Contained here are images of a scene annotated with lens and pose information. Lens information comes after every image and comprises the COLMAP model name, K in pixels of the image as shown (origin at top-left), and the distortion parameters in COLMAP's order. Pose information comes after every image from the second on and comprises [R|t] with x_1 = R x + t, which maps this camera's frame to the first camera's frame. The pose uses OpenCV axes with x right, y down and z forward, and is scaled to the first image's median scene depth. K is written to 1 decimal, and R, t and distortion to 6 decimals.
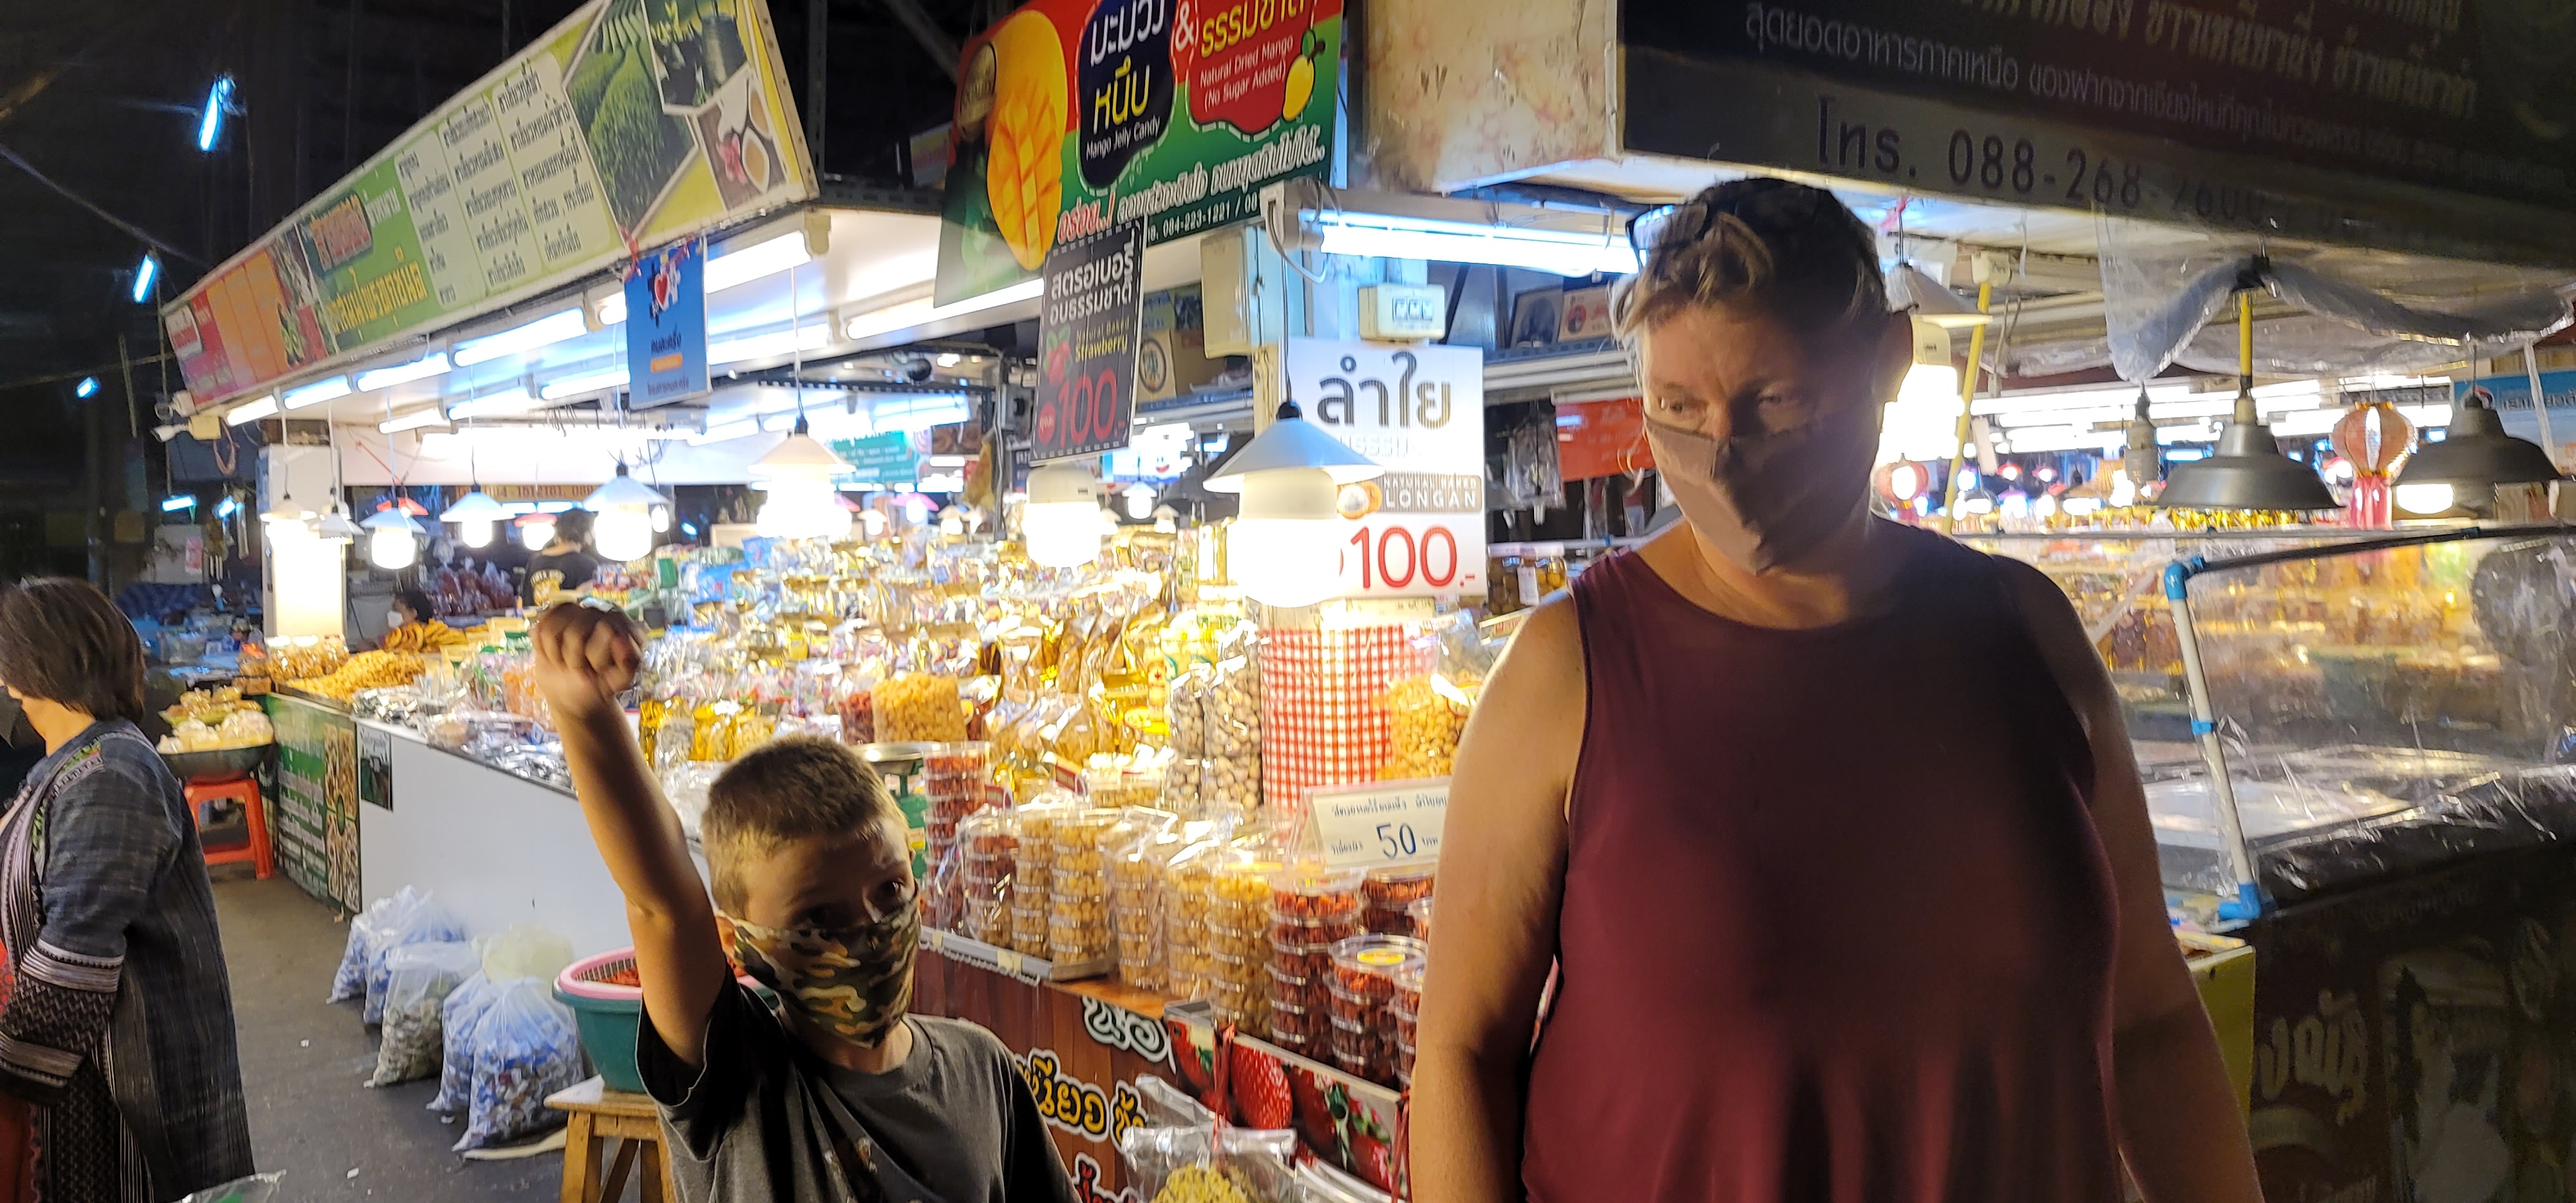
lens RADIAL K [[1891.8, 0, 1286.9], [0, 1891.8, 539.7], [0, 0, 1]] dist [0.081575, -0.063519]
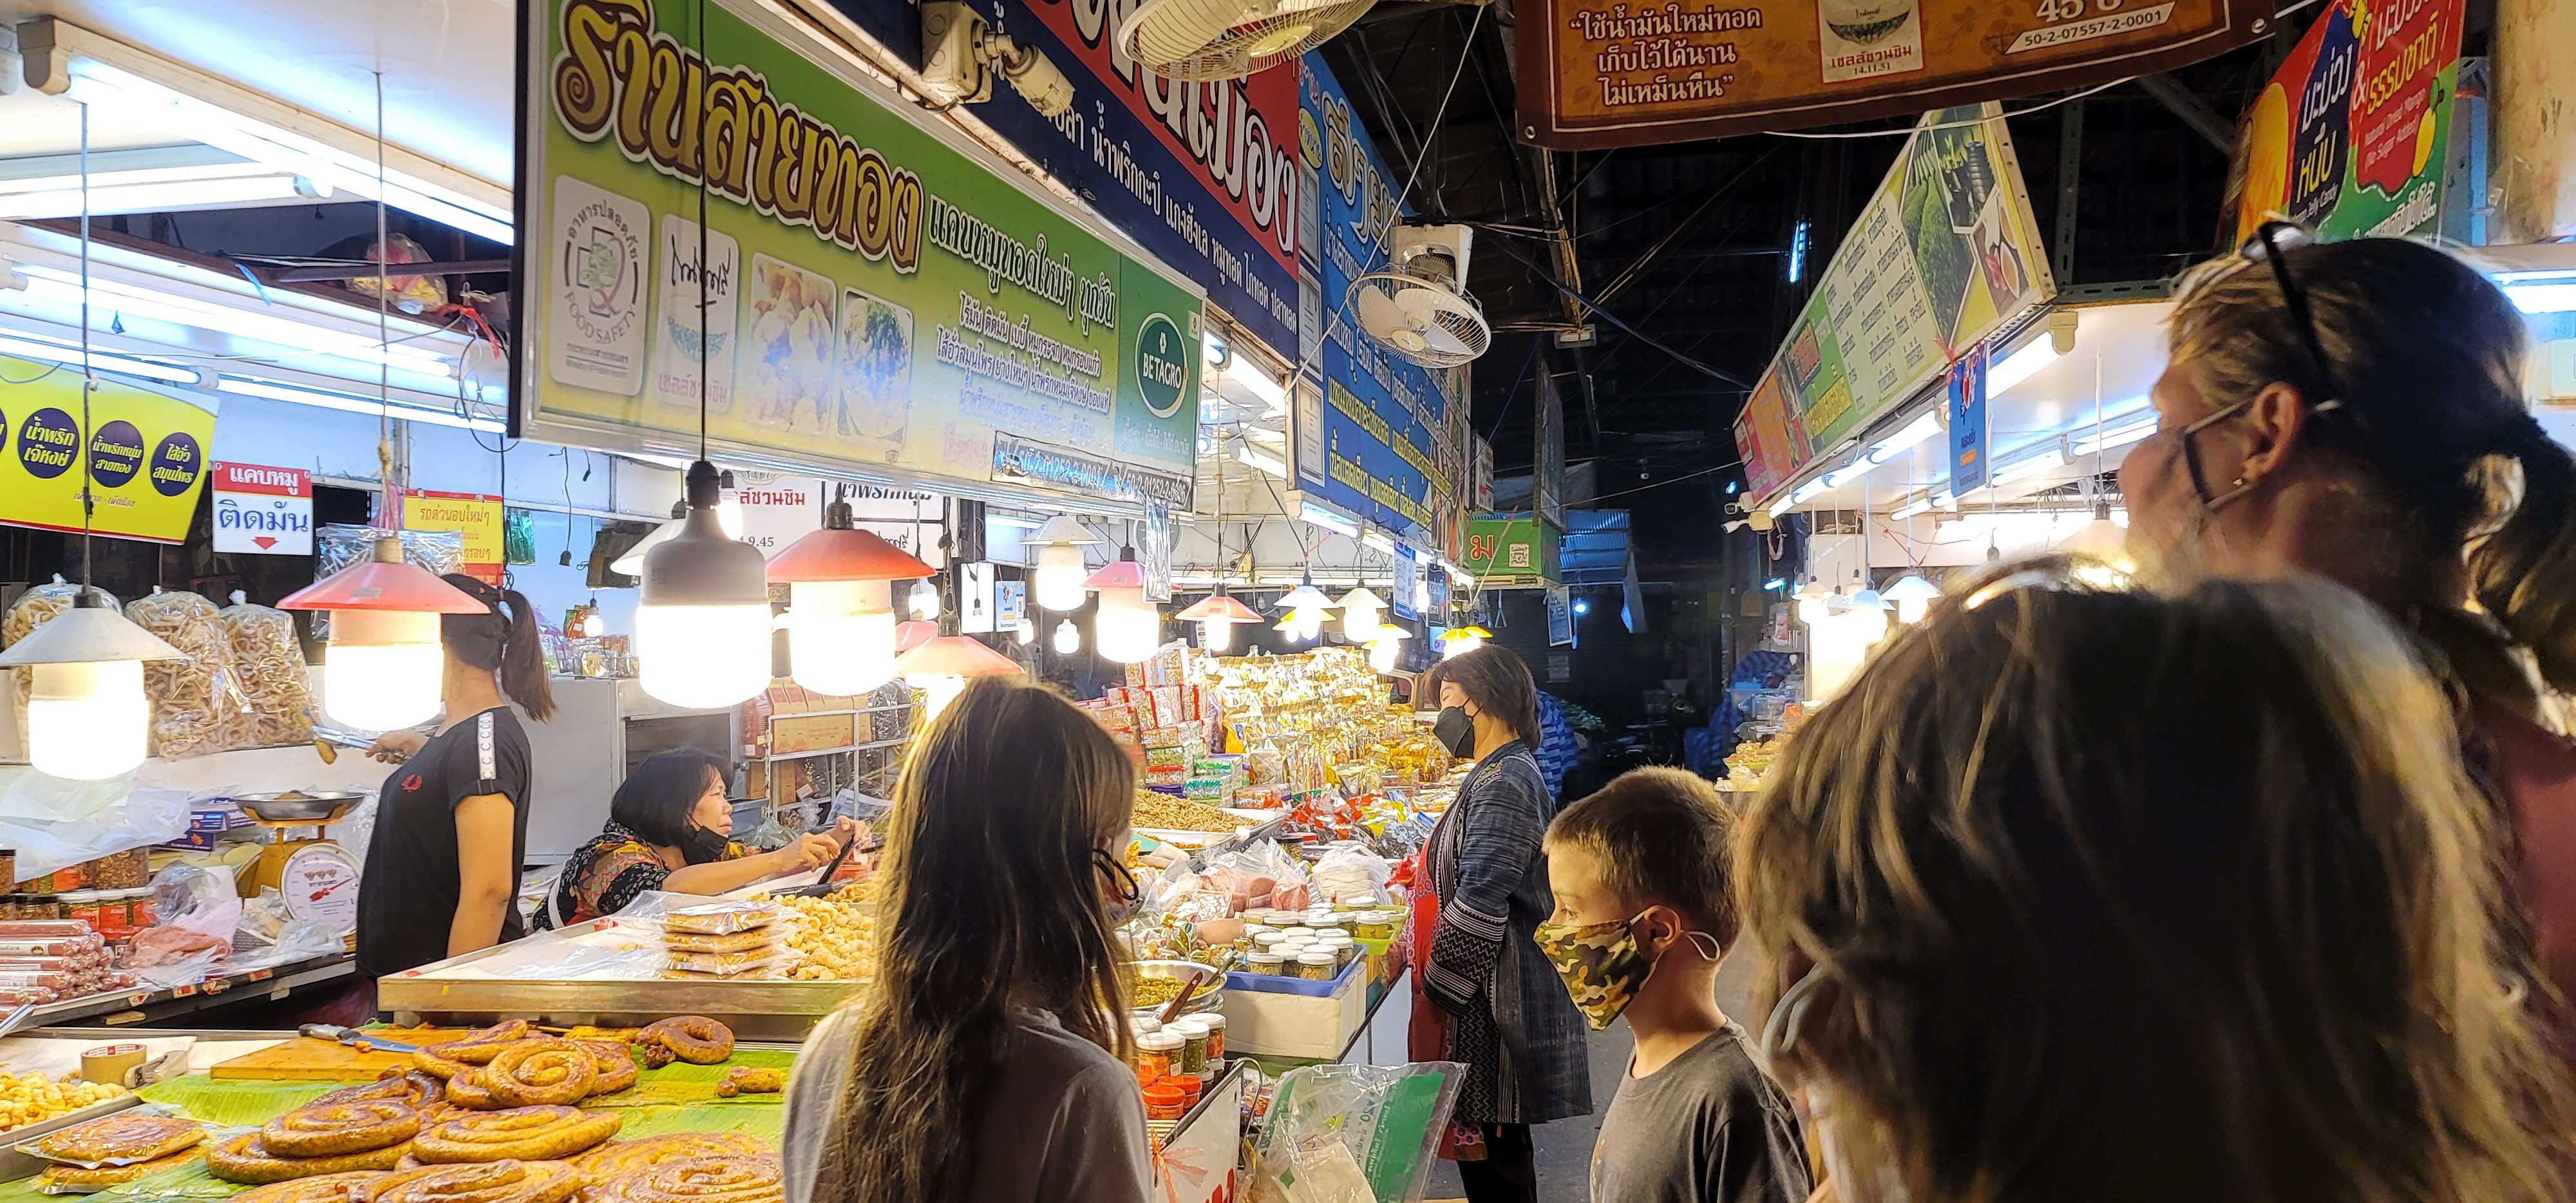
lens RADIAL K [[1891.8, 0, 1286.9], [0, 1891.8, 539.7], [0, 0, 1]] dist [0.081575, -0.063519]
pose [[0.686440, -0.018412, -0.726954, 0.231515], [-0.011814, 0.999265, -0.036465, -0.001049], [0.727091, 0.033619, 0.685718, -0.037756]]
